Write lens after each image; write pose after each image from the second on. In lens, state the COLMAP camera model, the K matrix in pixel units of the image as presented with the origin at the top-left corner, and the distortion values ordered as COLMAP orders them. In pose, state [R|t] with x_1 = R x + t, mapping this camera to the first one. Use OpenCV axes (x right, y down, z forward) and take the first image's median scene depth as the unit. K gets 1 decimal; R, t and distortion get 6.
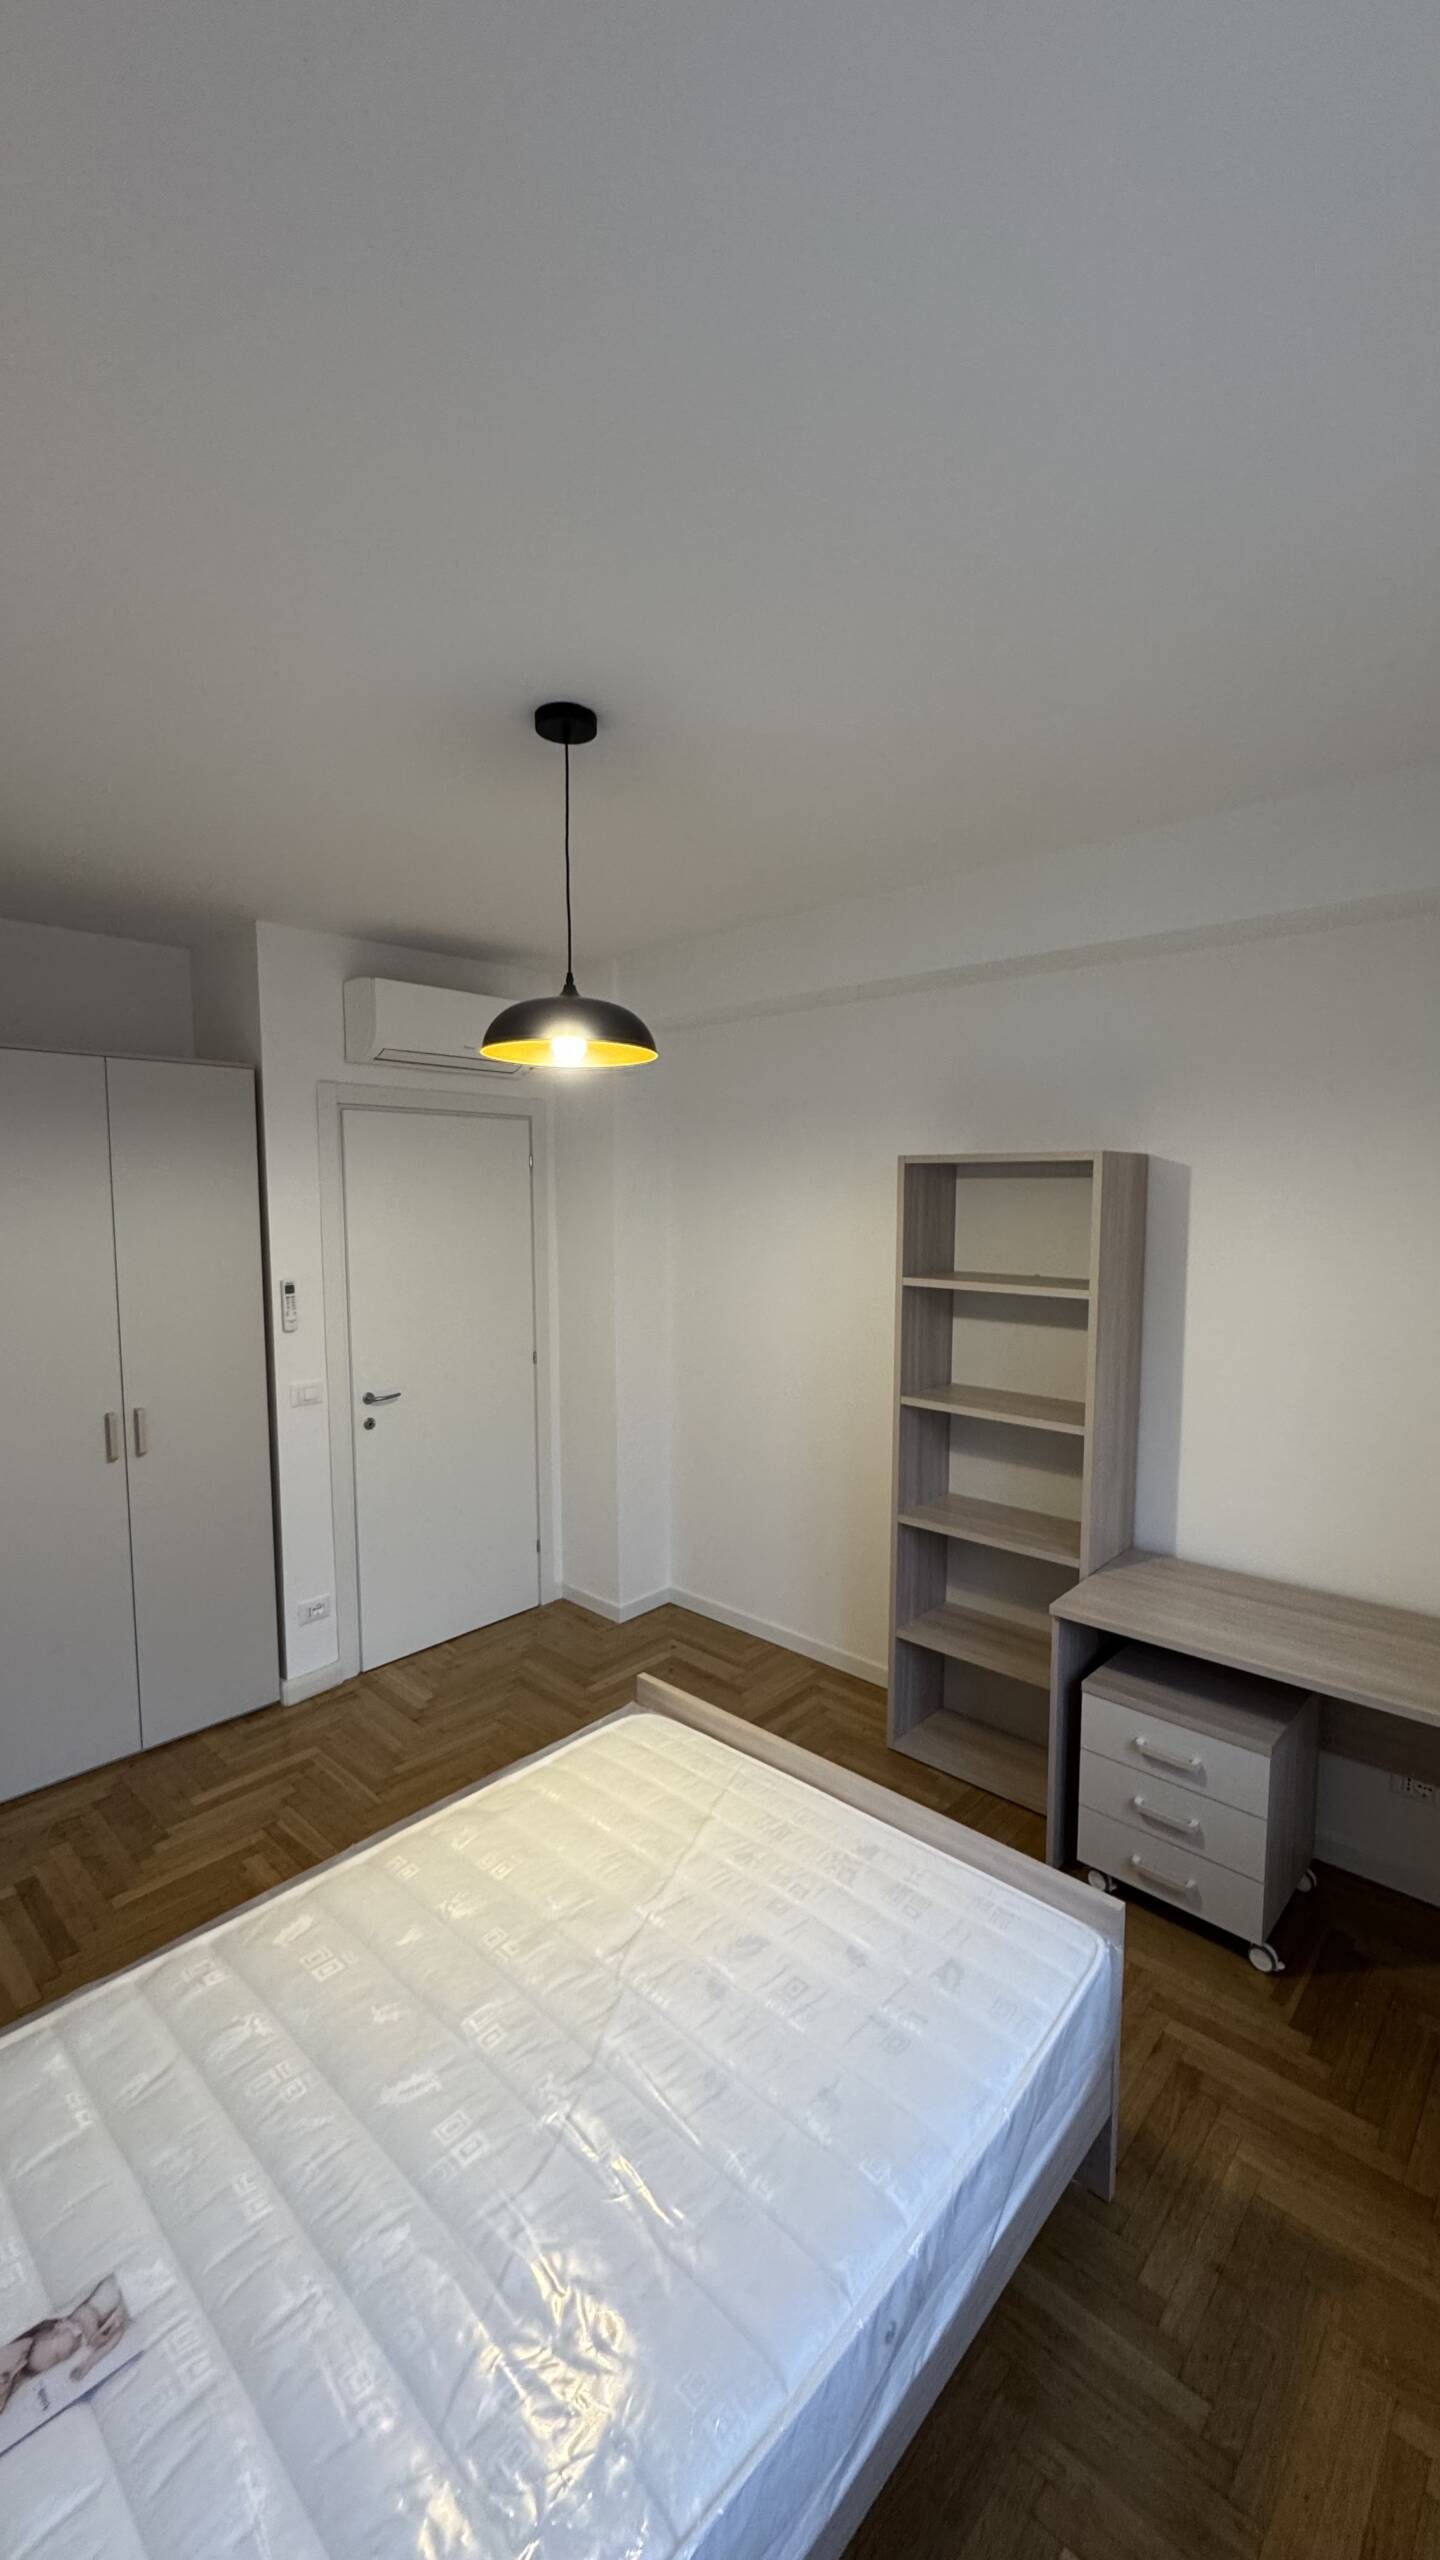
lens RADIAL K [[1021.8, 0, 721.8], [0, 1021.8, 1277.8], [0, 0, 1]] dist [-0.000801, 0.000248]
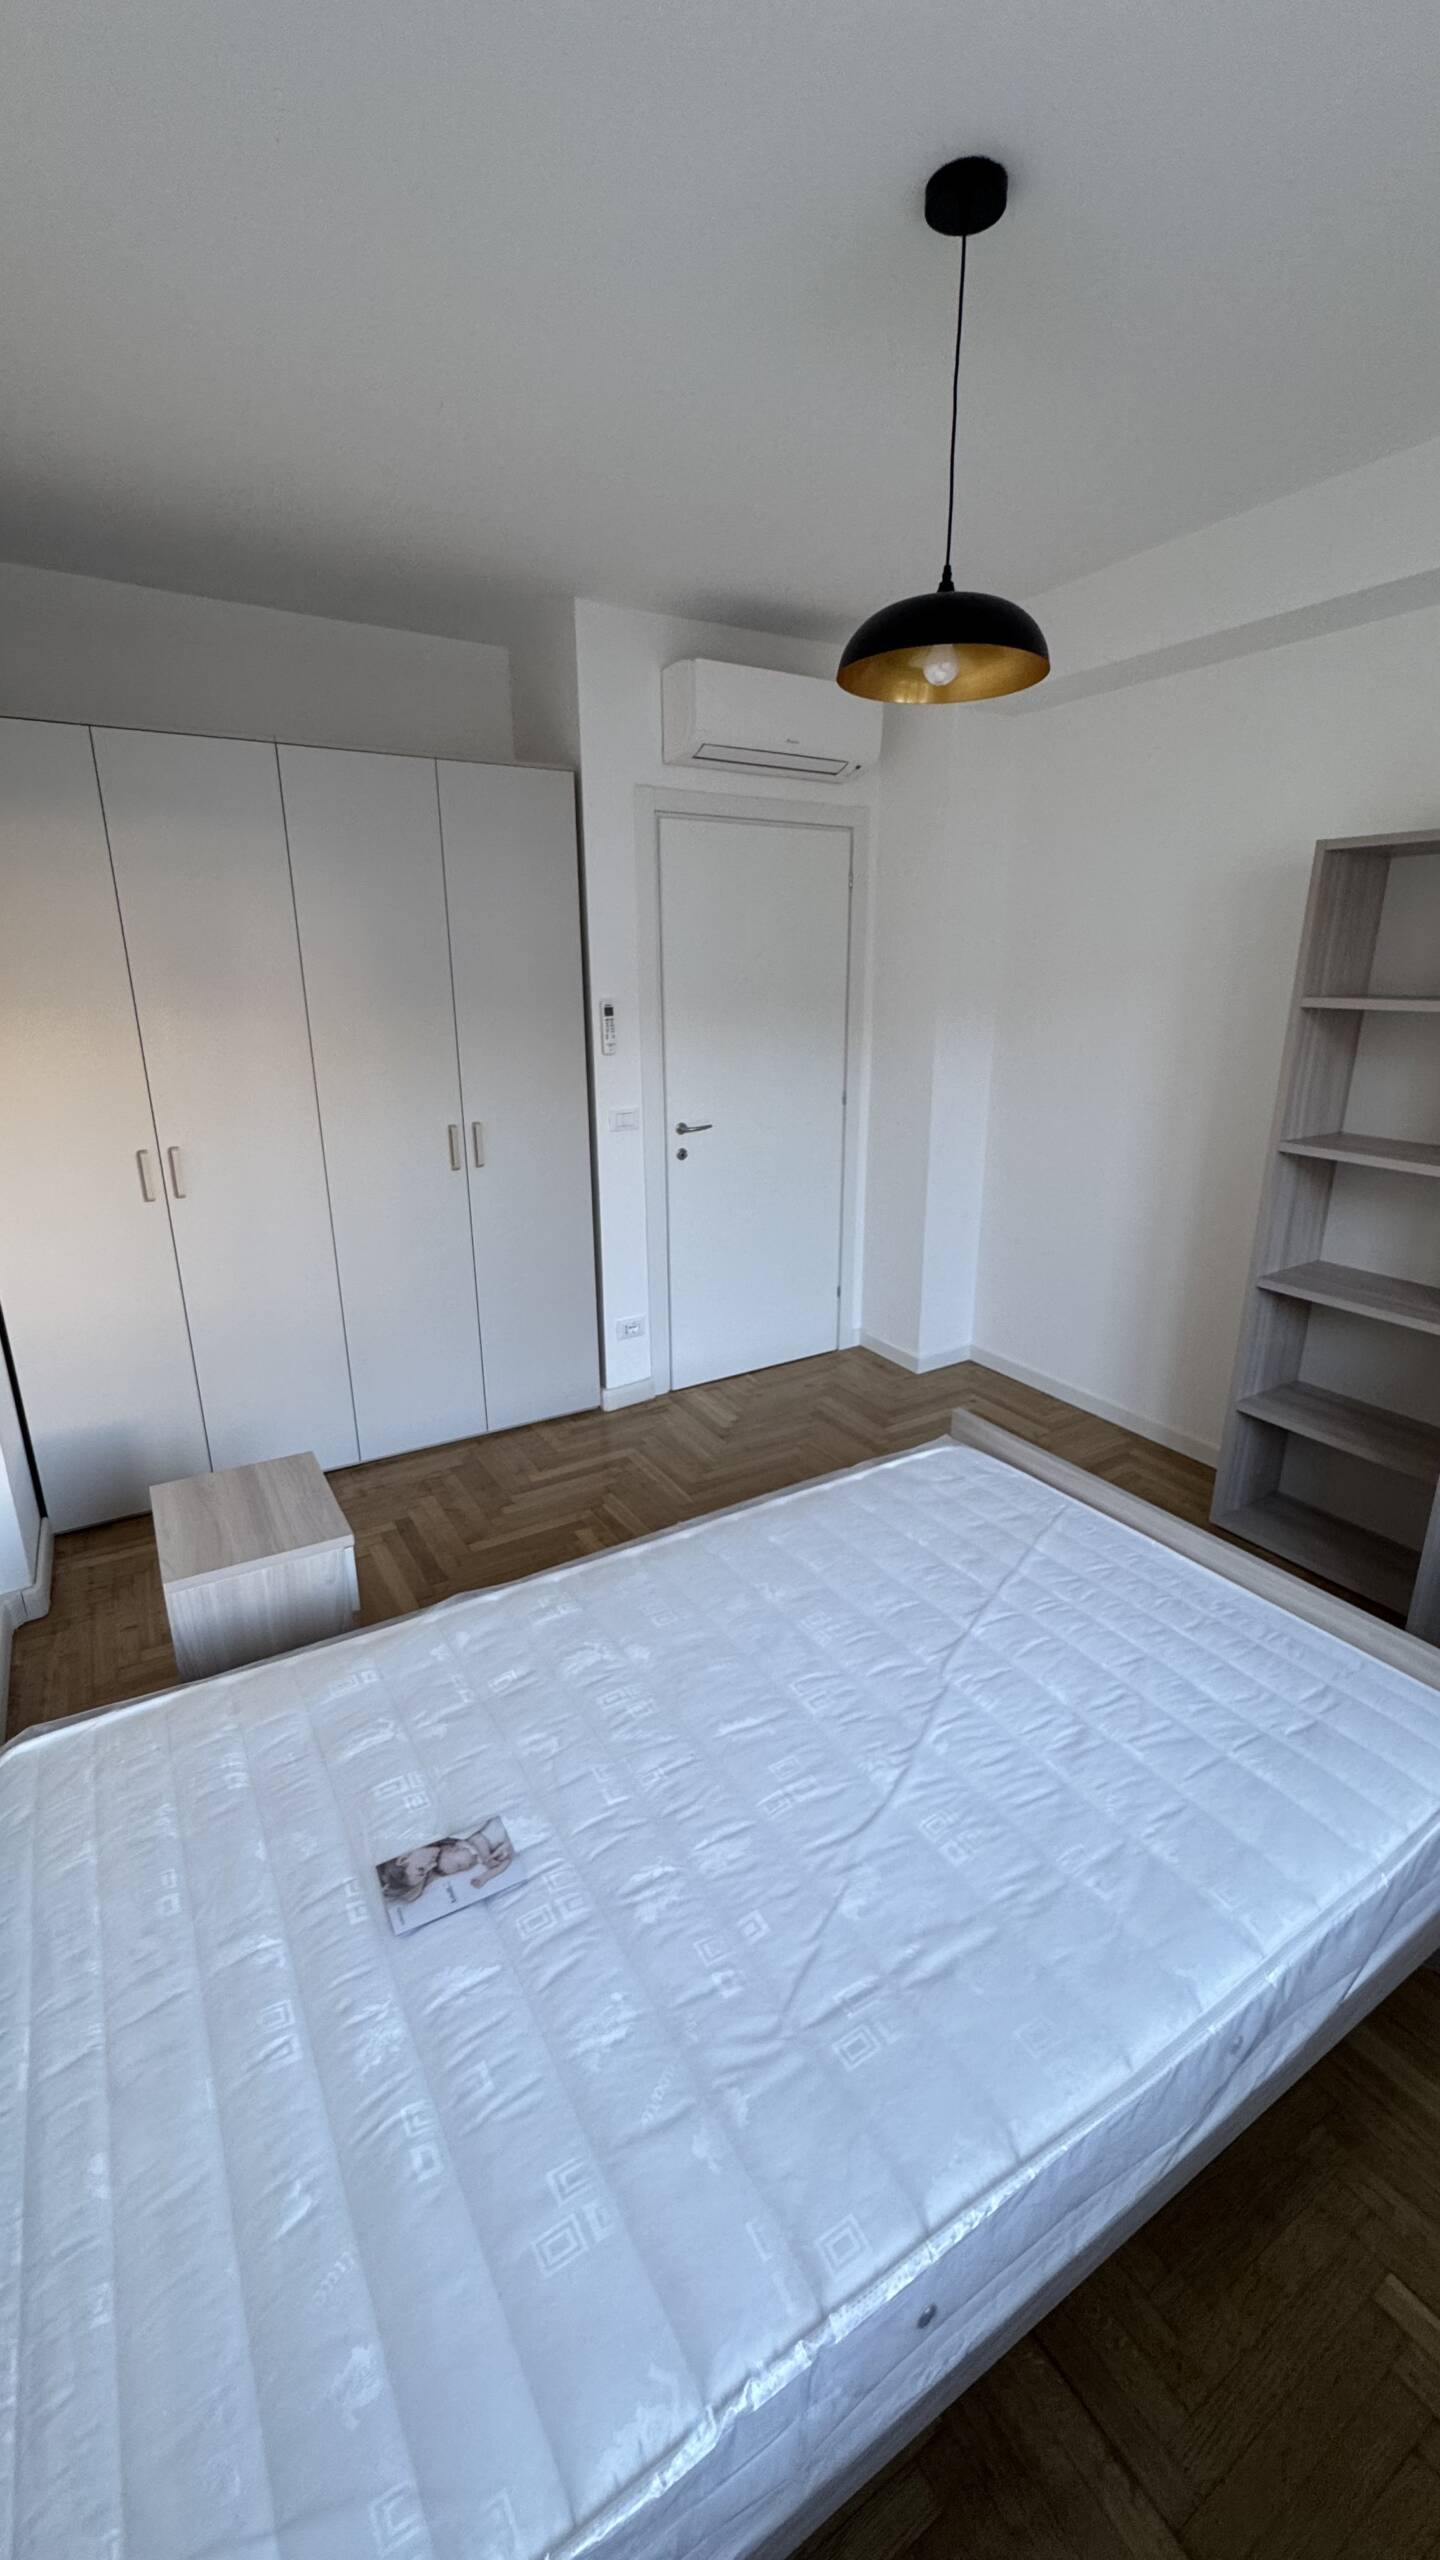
lens RADIAL K [[1024.7, 0, 720.0], [0, 1024.7, 1280.0], [0, 0, 1]] dist [-0.001824, -0.000022]
pose [[0.962132, 0.077711, -0.261271, -0.041857], [-0.021252, 0.976968, 0.212323, 0.056437], [0.271753, -0.198730, 0.941624, 0.044048]]
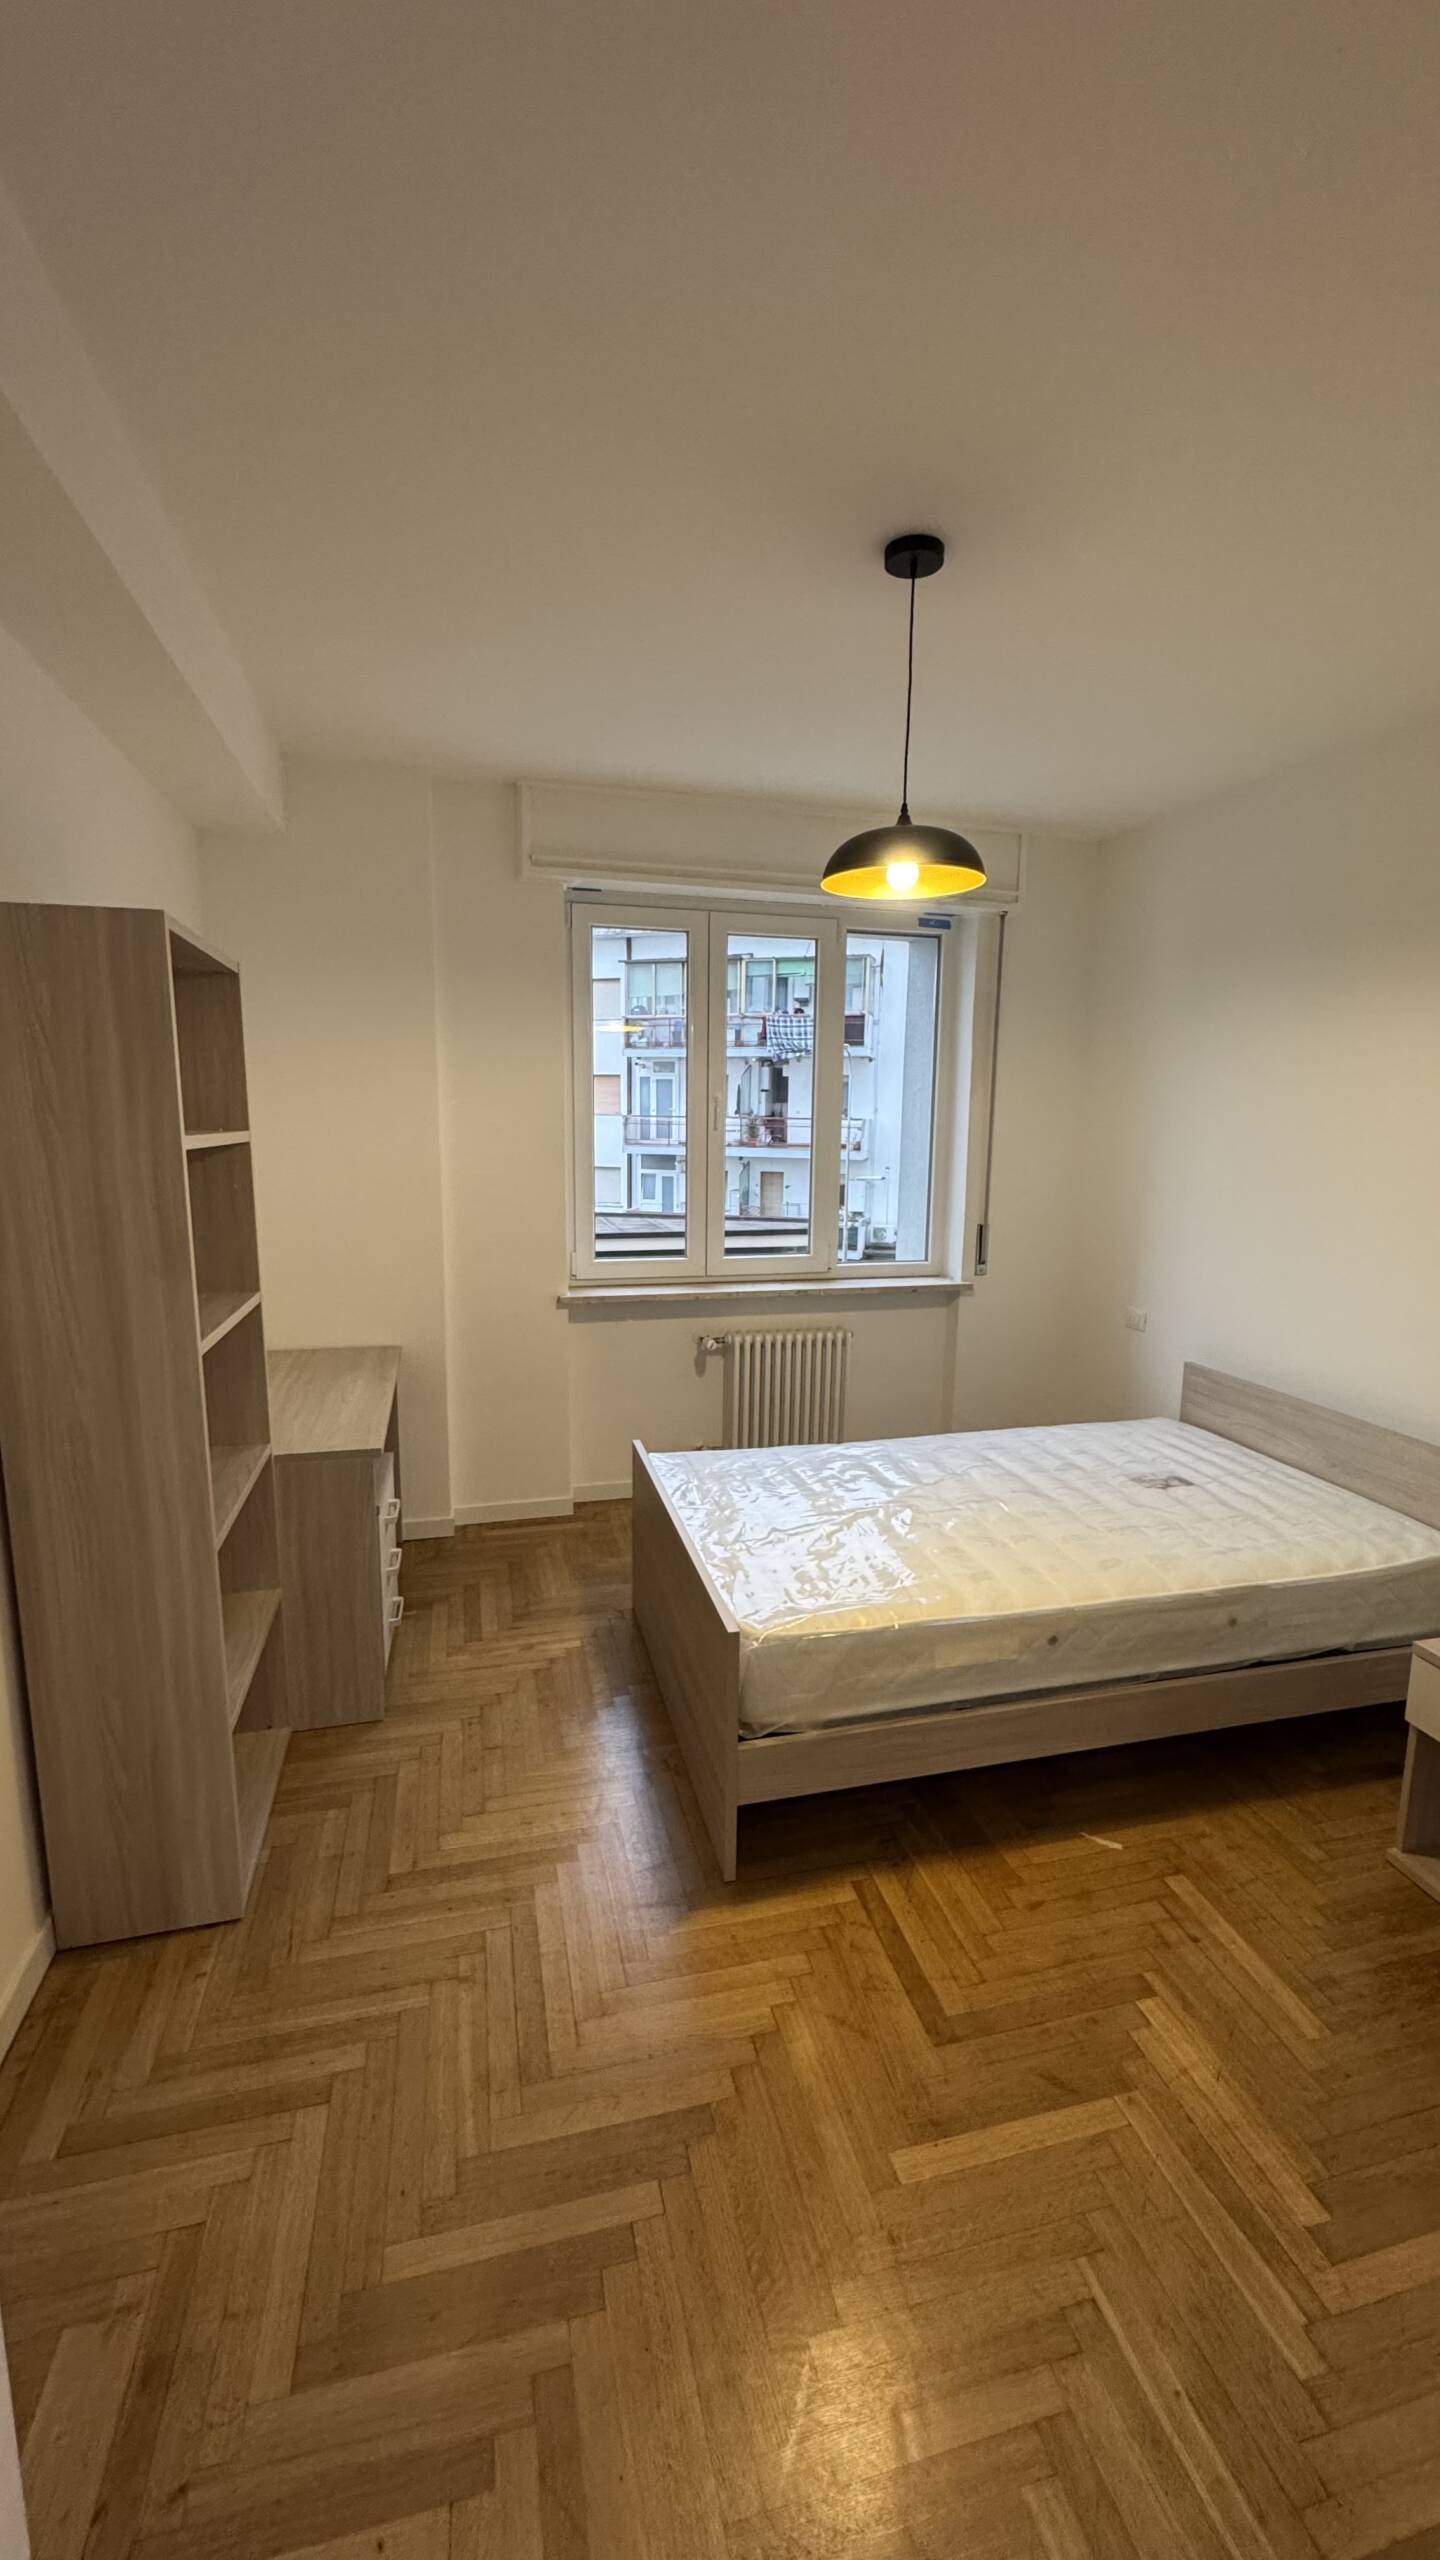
lens RADIAL K [[1012.8, 0, 720.0], [0, 1012.8, 1280.0], [0, 0, 1]] dist [-0.000971, -0.000030]
pose [[-0.836085, -0.095703, 0.540188, -0.382525], [0.035596, 0.973127, 0.227500, -0.037992], [-0.547444, 0.209438, -0.810210, 1.302121]]
